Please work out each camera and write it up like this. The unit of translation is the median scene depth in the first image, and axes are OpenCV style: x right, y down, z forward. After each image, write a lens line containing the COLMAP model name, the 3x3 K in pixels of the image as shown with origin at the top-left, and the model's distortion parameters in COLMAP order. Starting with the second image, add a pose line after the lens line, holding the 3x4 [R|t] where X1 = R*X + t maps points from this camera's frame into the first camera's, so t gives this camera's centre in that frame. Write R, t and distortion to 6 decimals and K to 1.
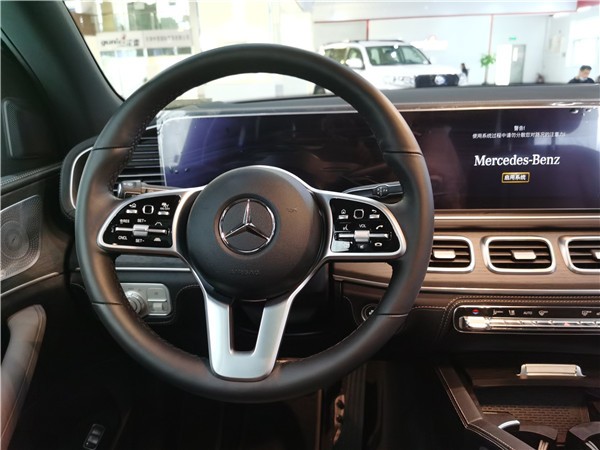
lens RADIAL K [[467.5, 0, 303.5], [0, 467.5, 228.6], [0, 0, 1]] dist [0.084479, -0.131335]
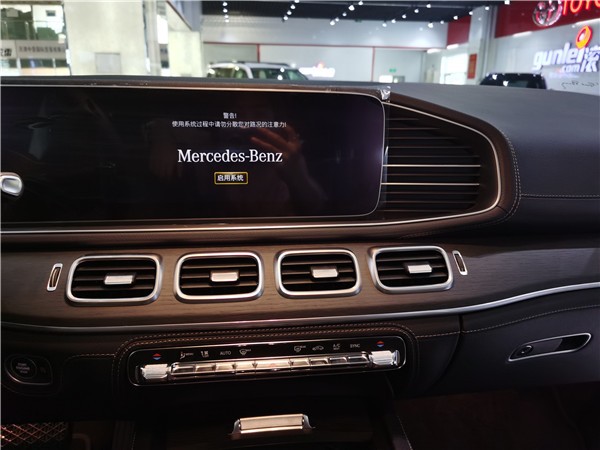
lens RADIAL K [[476.3, 0, 310.5], [0, 476.3, 223.1], [0, 0, 1]] dist [-0.002741, 0.001718]
pose [[0.975532, -0.012974, 0.219475, 0.240528], [0.025842, 0.998104, -0.055865, 0.009190], [-0.218334, 0.060170, 0.974017, 0.118823]]
